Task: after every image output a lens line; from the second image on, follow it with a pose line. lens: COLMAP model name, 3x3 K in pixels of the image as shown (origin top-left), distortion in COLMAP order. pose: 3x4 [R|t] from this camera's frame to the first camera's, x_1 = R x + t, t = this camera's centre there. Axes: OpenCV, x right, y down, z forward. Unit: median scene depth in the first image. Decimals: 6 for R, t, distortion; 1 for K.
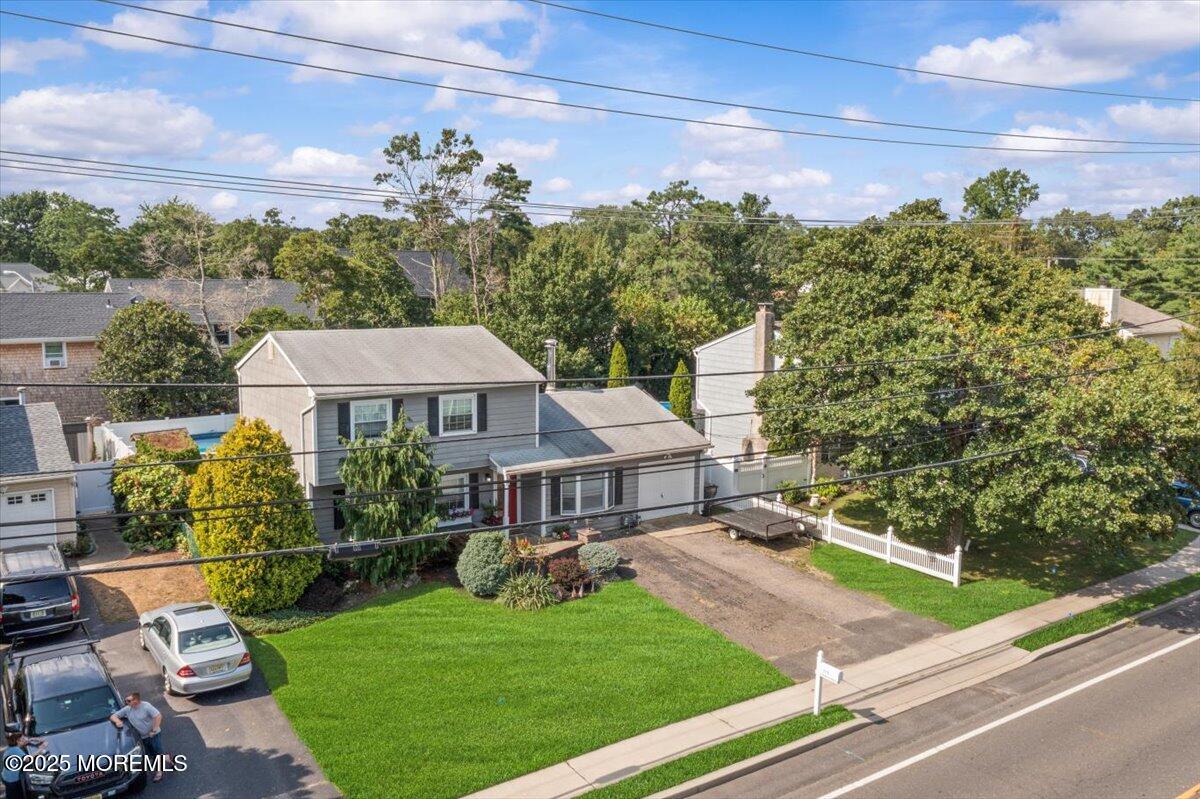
lens RADIAL K [[949.3, 0, 600.0], [0, 949.3, 399.5], [0, 0, 1]] dist [0.004701, 0.000040]
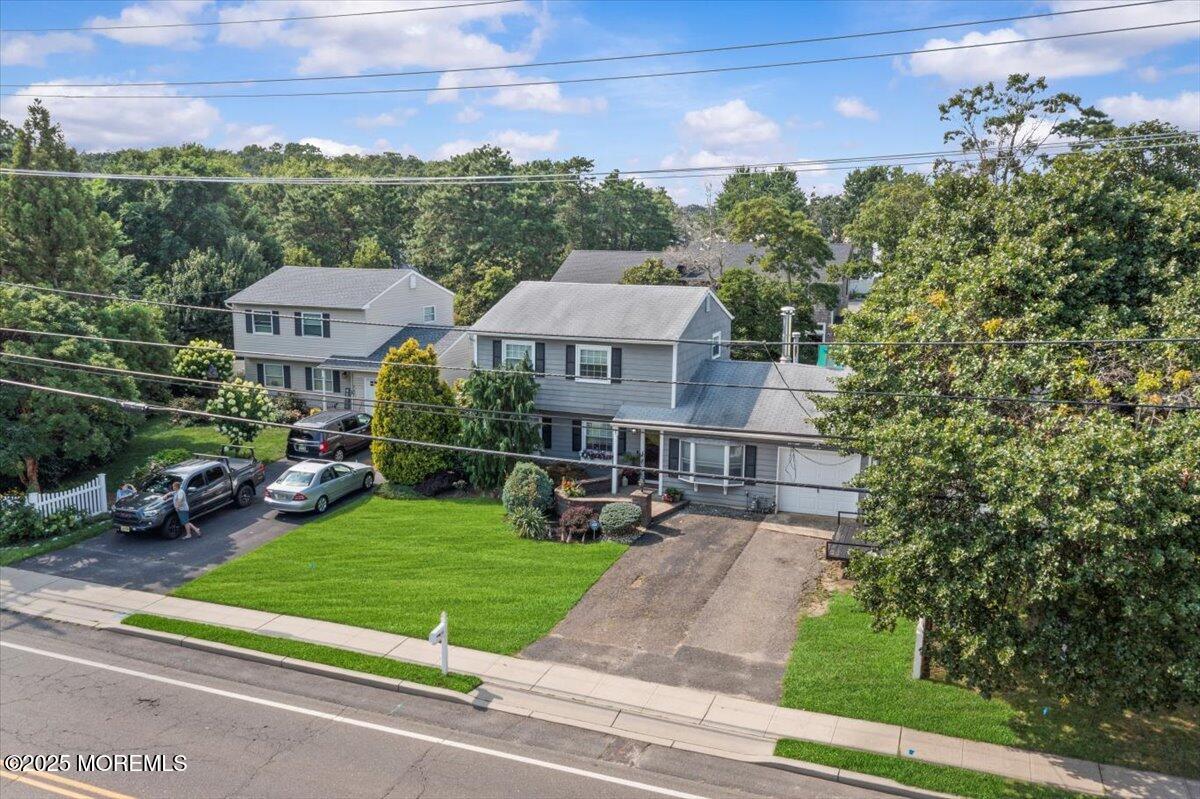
lens RADIAL K [[949.3, 0, 600.0], [0, 949.3, 399.5], [0, 0, 1]] dist [0.004701, 0.000040]
pose [[0.573584, 0.143065, -0.806557, 0.774065], [-0.116103, 0.988889, 0.092840, -0.048098], [0.810877, 0.040393, 0.583821, 0.379117]]
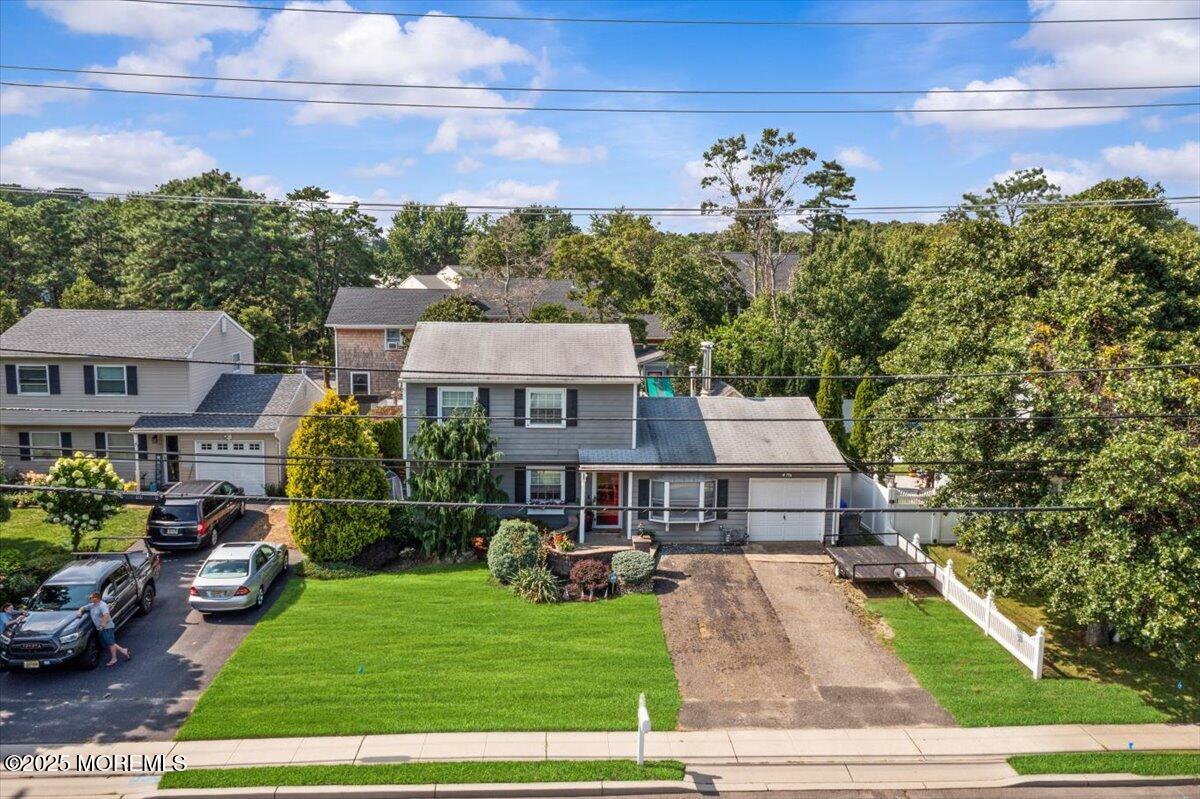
lens RADIAL K [[949.3, 0, 600.0], [0, 949.3, 399.5], [0, 0, 1]] dist [0.004701, 0.000040]
pose [[0.856106, 0.073653, -0.511525, 0.444140], [-0.076455, 0.996951, 0.015591, -0.014225], [0.511114, 0.025762, 0.859127, 0.146855]]
